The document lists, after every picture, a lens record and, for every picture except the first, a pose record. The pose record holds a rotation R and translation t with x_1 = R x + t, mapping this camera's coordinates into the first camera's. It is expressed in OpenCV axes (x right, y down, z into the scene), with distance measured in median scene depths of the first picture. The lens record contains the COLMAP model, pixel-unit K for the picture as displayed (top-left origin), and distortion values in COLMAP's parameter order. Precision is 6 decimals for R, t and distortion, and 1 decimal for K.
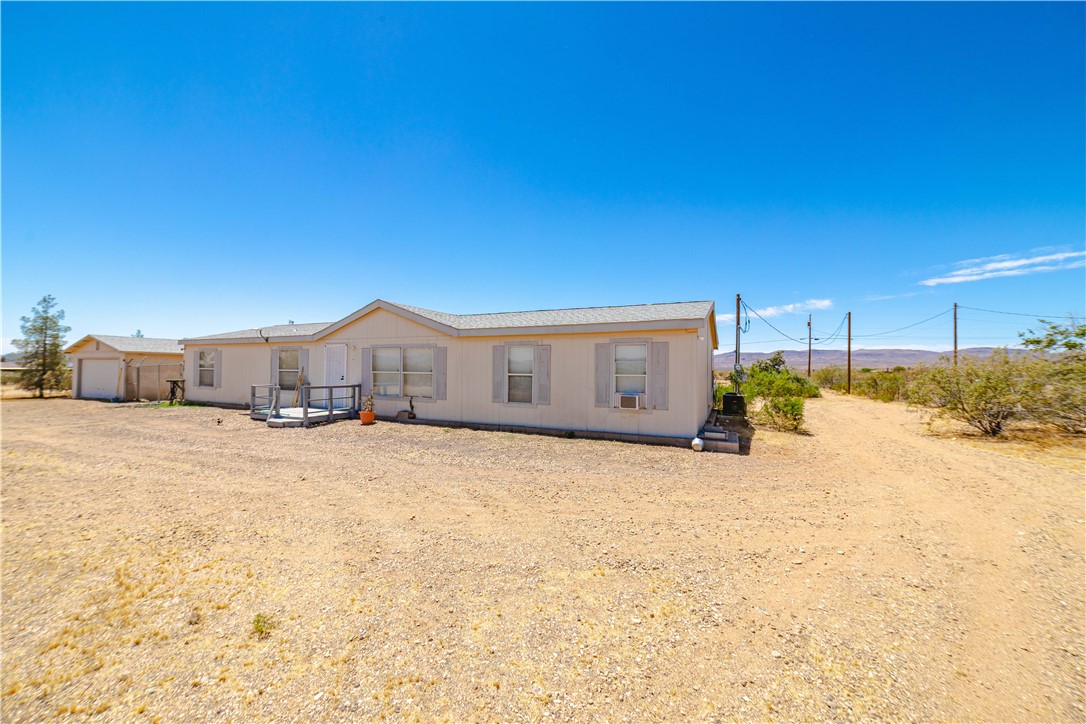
lens RADIAL K [[404.9, 0, 543.0], [0, 404.9, 362.0], [0, 0, 1]] dist [-0.000863, 0.000195]
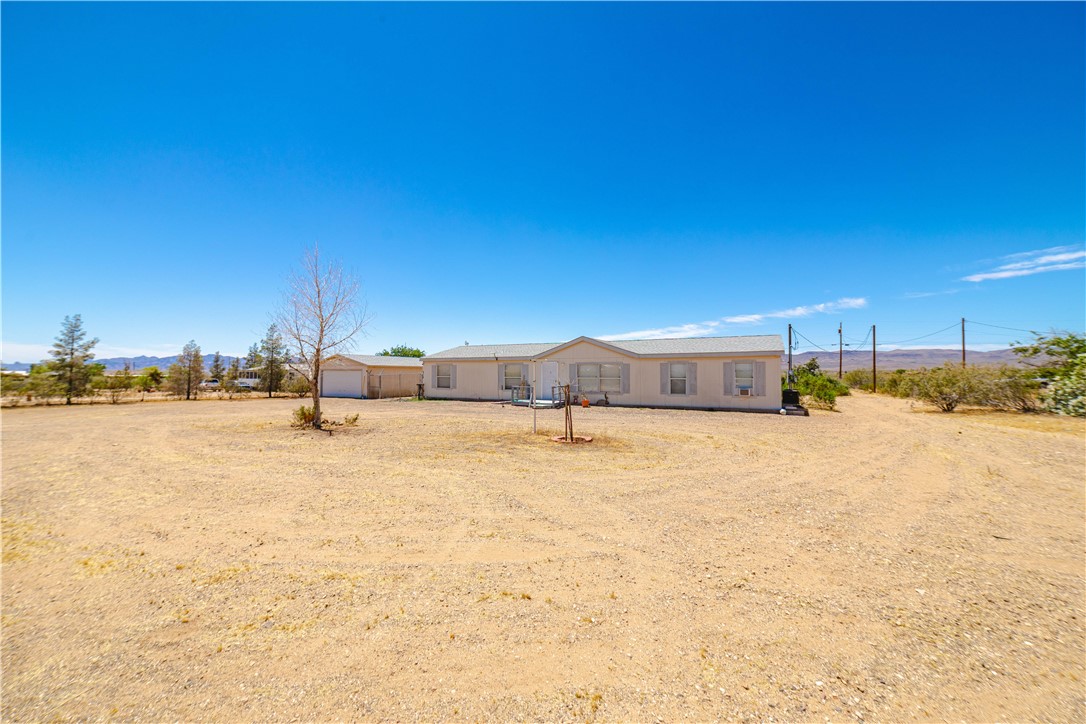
lens RADIAL K [[408.6, 0, 548.7], [0, 408.6, 373.2], [0, 0, 1]] dist [0.001072, 0.004853]
pose [[0.999201, -0.008181, -0.039120, -0.426717], [0.008888, 0.999800, 0.017940, -0.025133], [0.038966, -0.018273, 0.999073, -0.660495]]
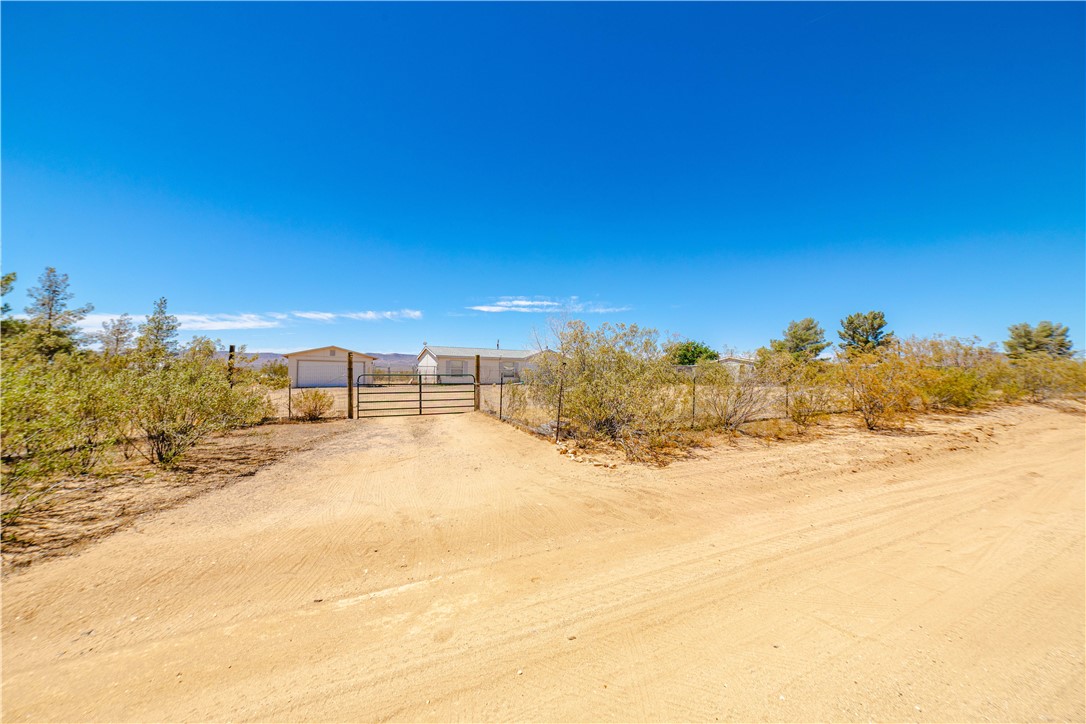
lens RADIAL K [[416.5, 0, 543.0], [0, 416.5, 362.0], [0, 0, 1]] dist [-0.002063, 0.000032]
pose [[0.611410, 0.025360, 0.790908, -2.728753], [-0.022360, 0.999641, -0.014768, 0.001702], [-0.790998, -0.008655, 0.611757, -0.900796]]
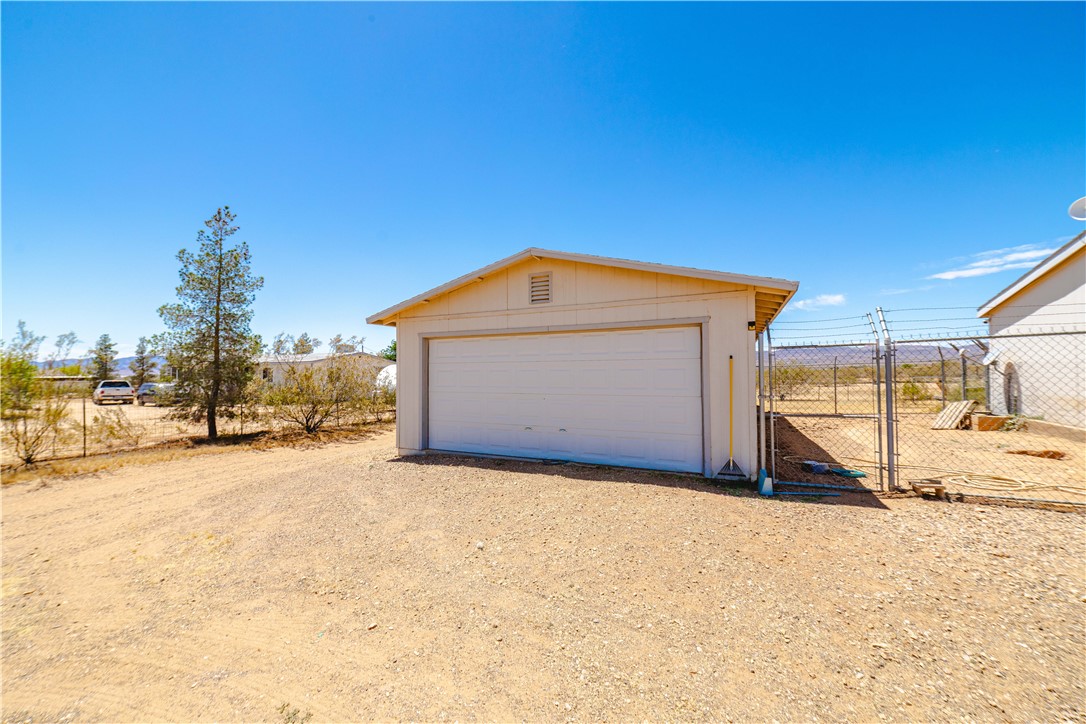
lens RADIAL K [[416.5, 0, 543.0], [0, 416.5, 362.0], [0, 0, 1]] dist [-0.002063, 0.000032]
pose [[0.999844, -0.017588, -0.001629, -1.605399], [0.017578, 0.999825, -0.006359, 0.025571], [0.001740, 0.006329, 0.999978, 1.002660]]
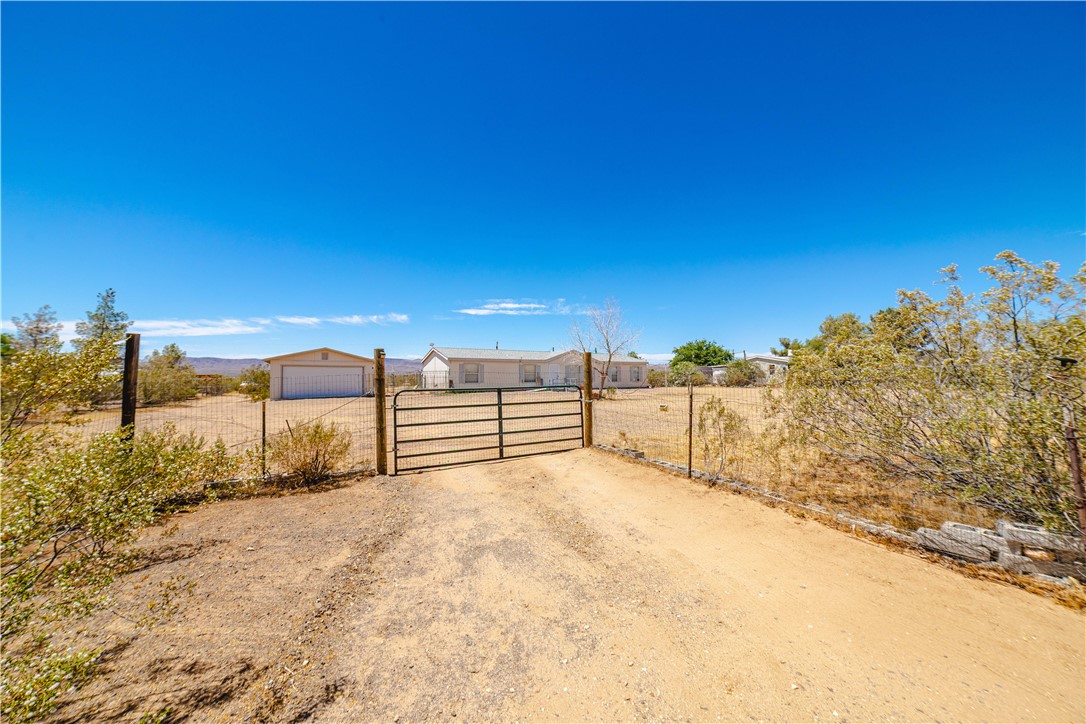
lens RADIAL K [[412.6, 0, 543.0], [0, 412.6, 362.0], [0, 0, 1]] dist [-0.000037, -0.000048]
pose [[0.586737, 0.022155, 0.809474, -2.558898], [-0.009386, 0.999745, -0.020559, -0.000471], [-0.809723, 0.004464, 0.586795, -0.481167]]
